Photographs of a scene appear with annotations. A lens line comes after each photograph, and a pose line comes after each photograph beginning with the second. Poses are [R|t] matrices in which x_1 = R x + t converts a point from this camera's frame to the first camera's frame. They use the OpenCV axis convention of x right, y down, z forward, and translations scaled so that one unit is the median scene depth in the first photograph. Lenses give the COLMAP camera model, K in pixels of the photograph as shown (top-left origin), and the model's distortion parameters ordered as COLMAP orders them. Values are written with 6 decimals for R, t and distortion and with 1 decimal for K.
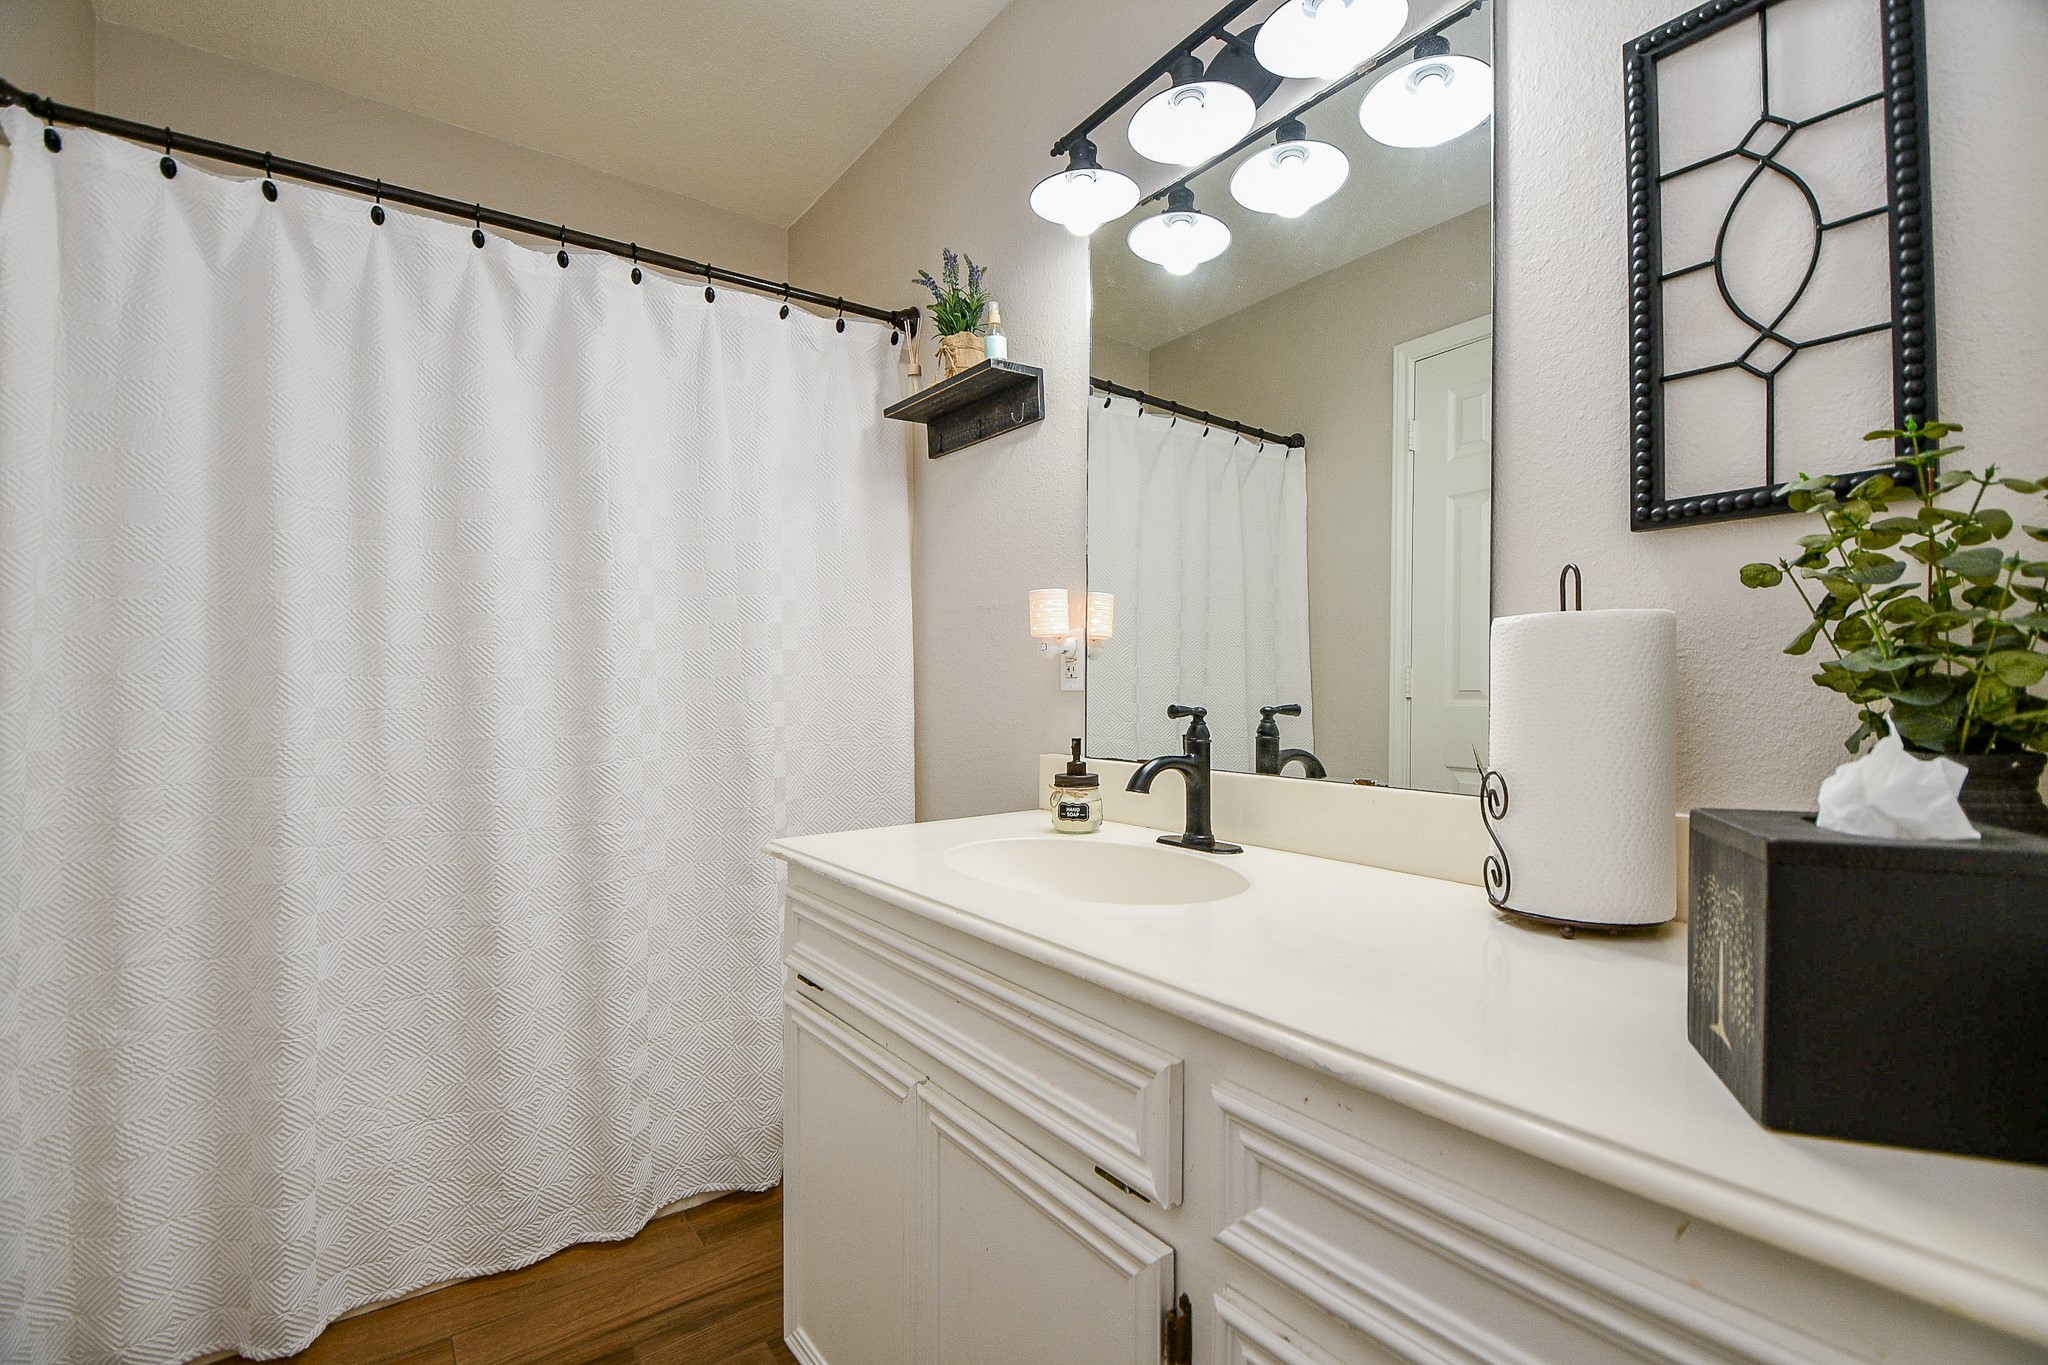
lens RADIAL K [[919.3, 0, 1026.6], [0, 919.3, 690.3], [0, 0, 1]] dist [0.001325, -0.005925]
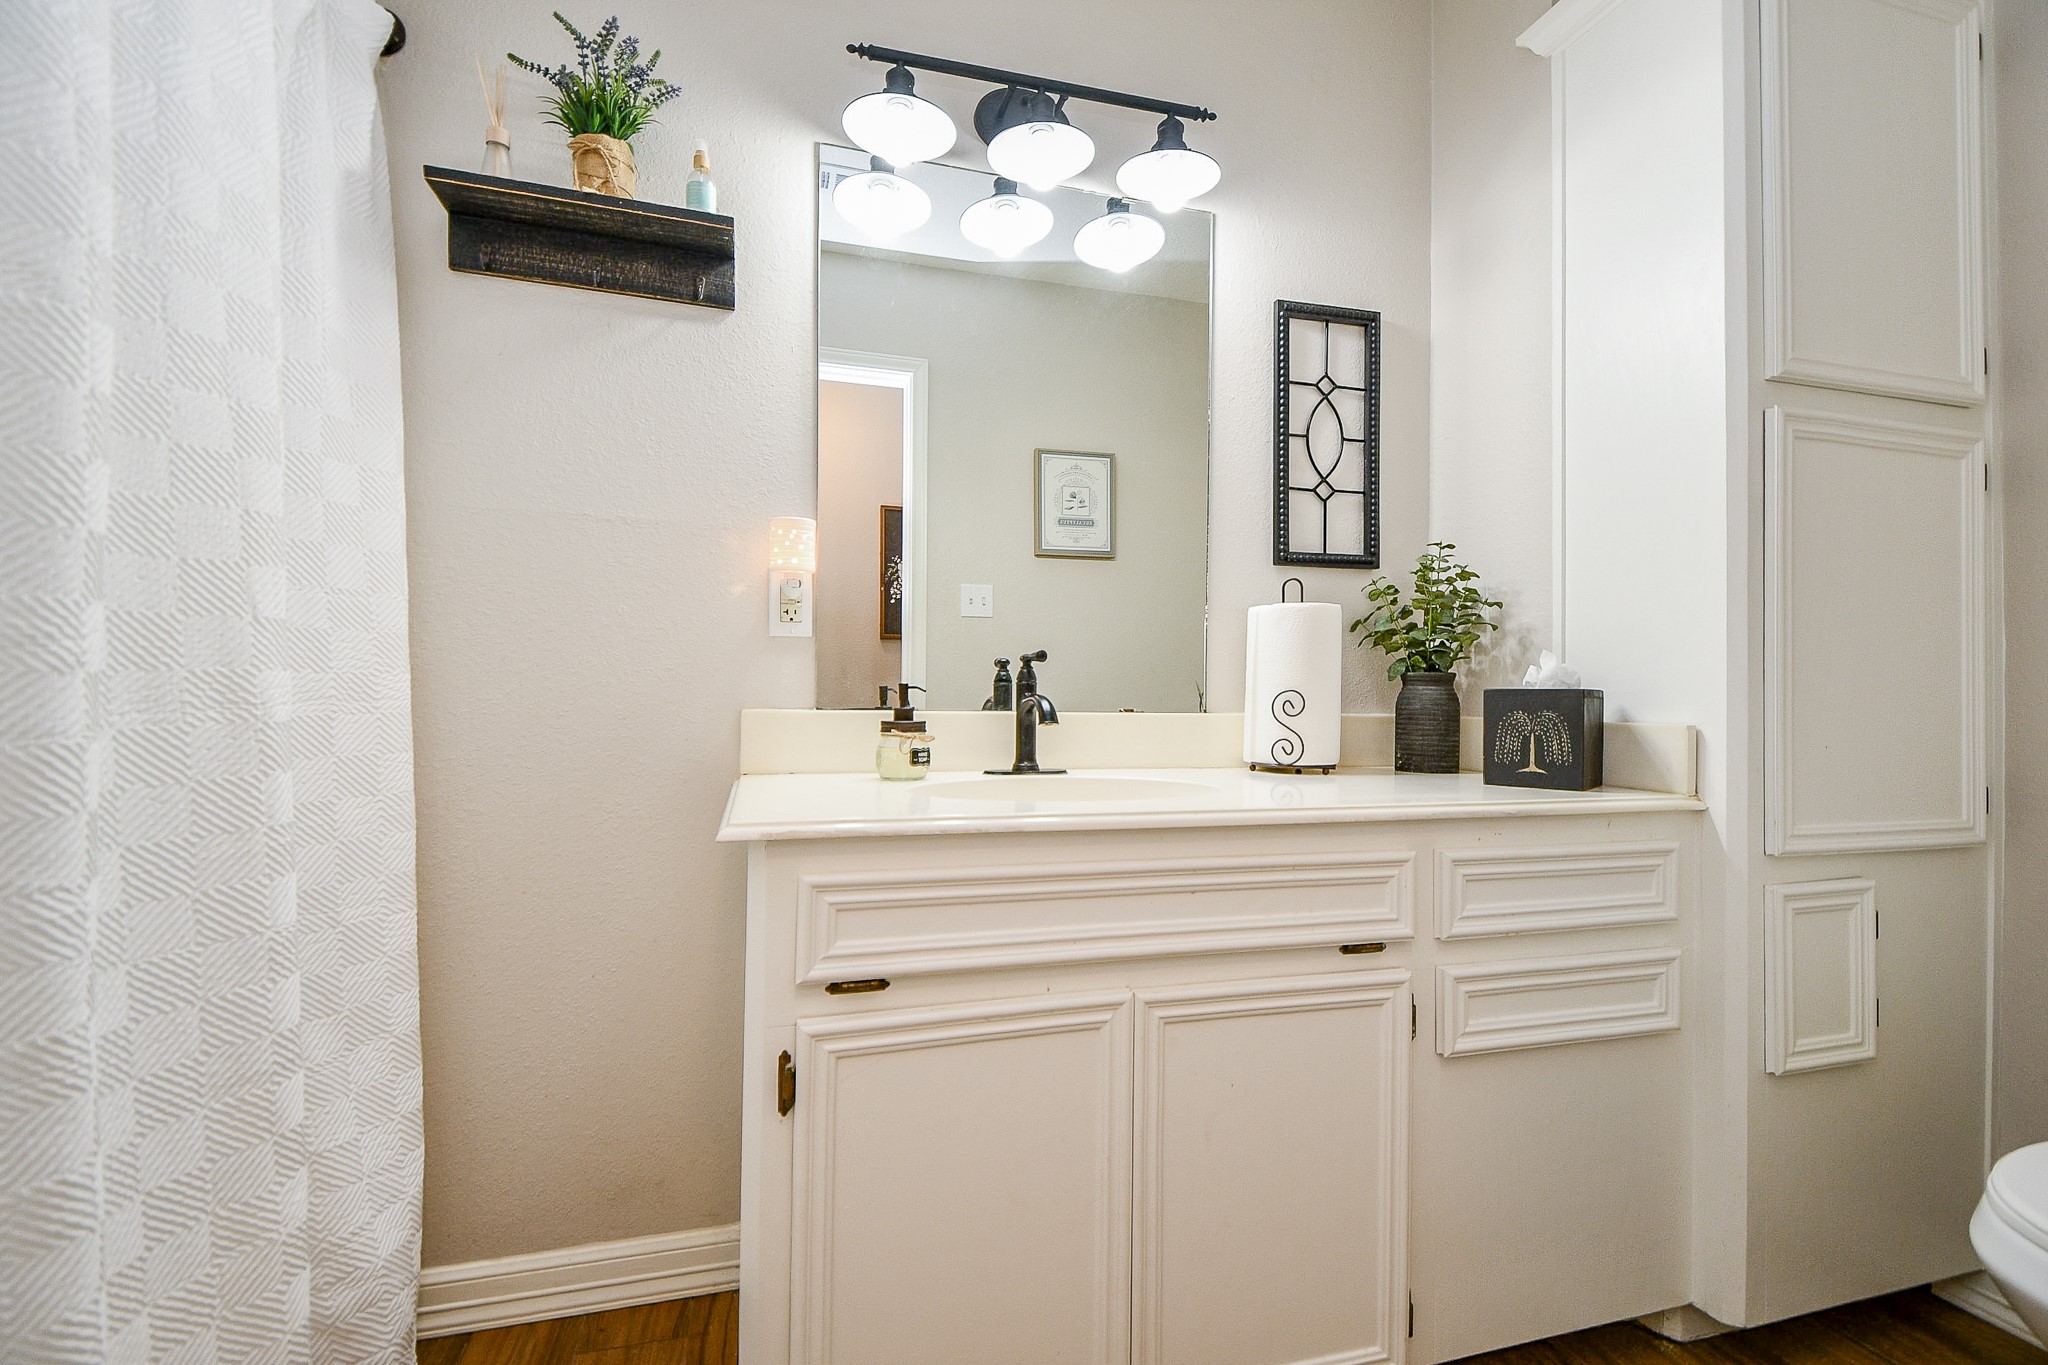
lens RADIAL K [[919.3, 0, 1021.0], [0, 919.3, 679.7], [0, 0, 1]] dist [0.001325, -0.005925]
pose [[0.339710, 0.004279, 0.940521, -1.287343], [-0.021742, 0.999758, 0.003304, 0.066675], [-0.940279, -0.021572, 0.339721, 0.864745]]
